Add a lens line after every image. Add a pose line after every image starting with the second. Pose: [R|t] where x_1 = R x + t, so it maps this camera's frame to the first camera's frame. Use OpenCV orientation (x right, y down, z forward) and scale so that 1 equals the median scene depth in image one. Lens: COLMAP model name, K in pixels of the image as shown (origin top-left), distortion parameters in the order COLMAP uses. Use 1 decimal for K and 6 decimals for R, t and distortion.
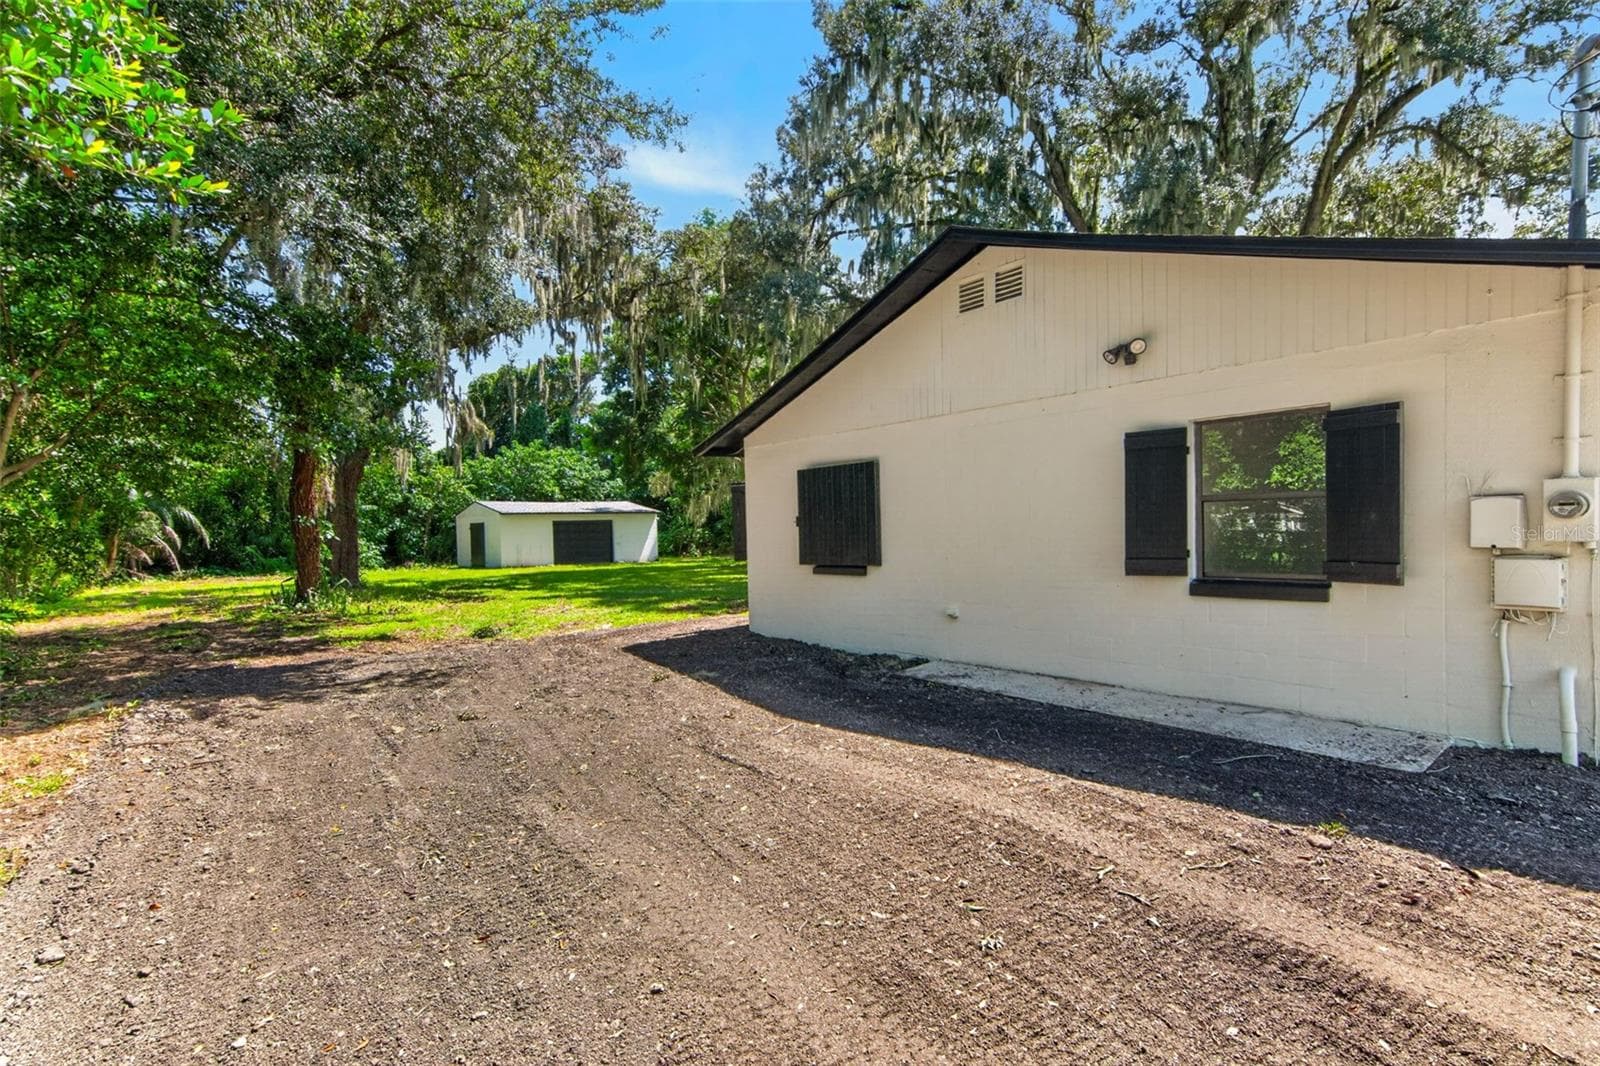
lens RADIAL K [[751.1, 0, 802.2], [0, 751.1, 542.4], [0, 0, 1]] dist [0.014794, -0.000190]
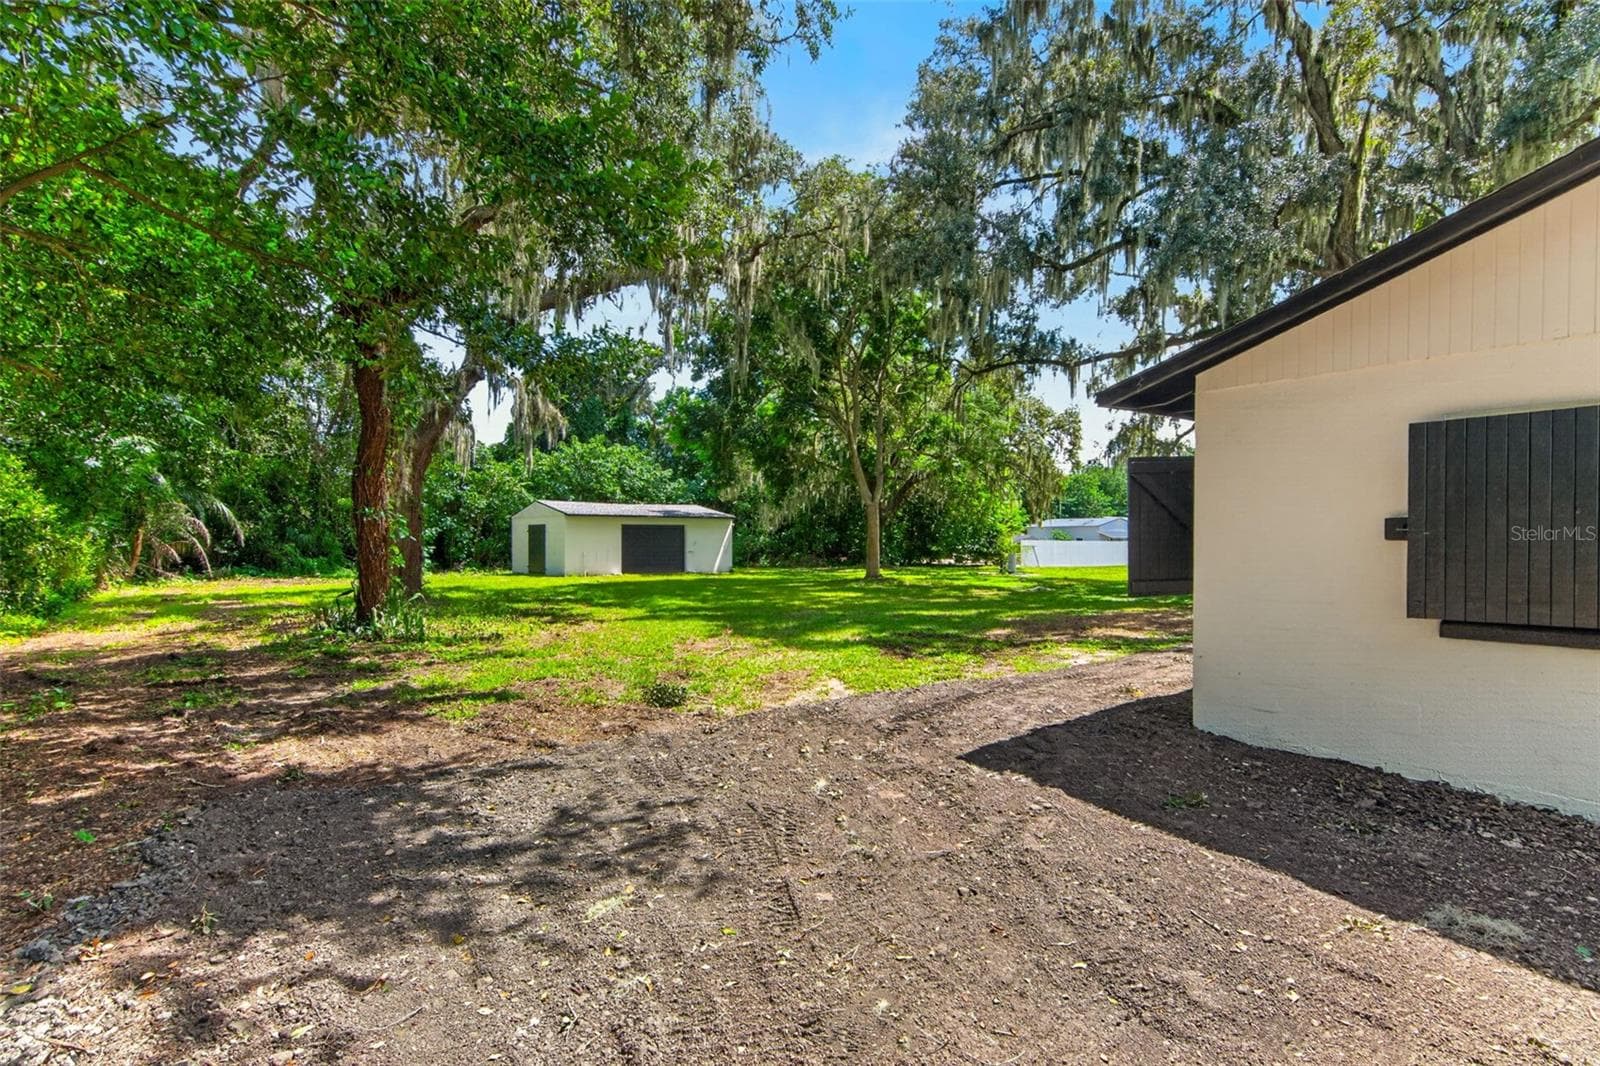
lens RADIAL K [[751.1, 0, 797.2], [0, 751.1, 529.3], [0, 0, 1]] dist [0.014794, -0.000190]
pose [[0.999135, 0.023817, -0.034099, -0.092772], [-0.024862, 0.999224, -0.030549, -0.000540], [0.033345, 0.031370, 0.998951, 0.119518]]
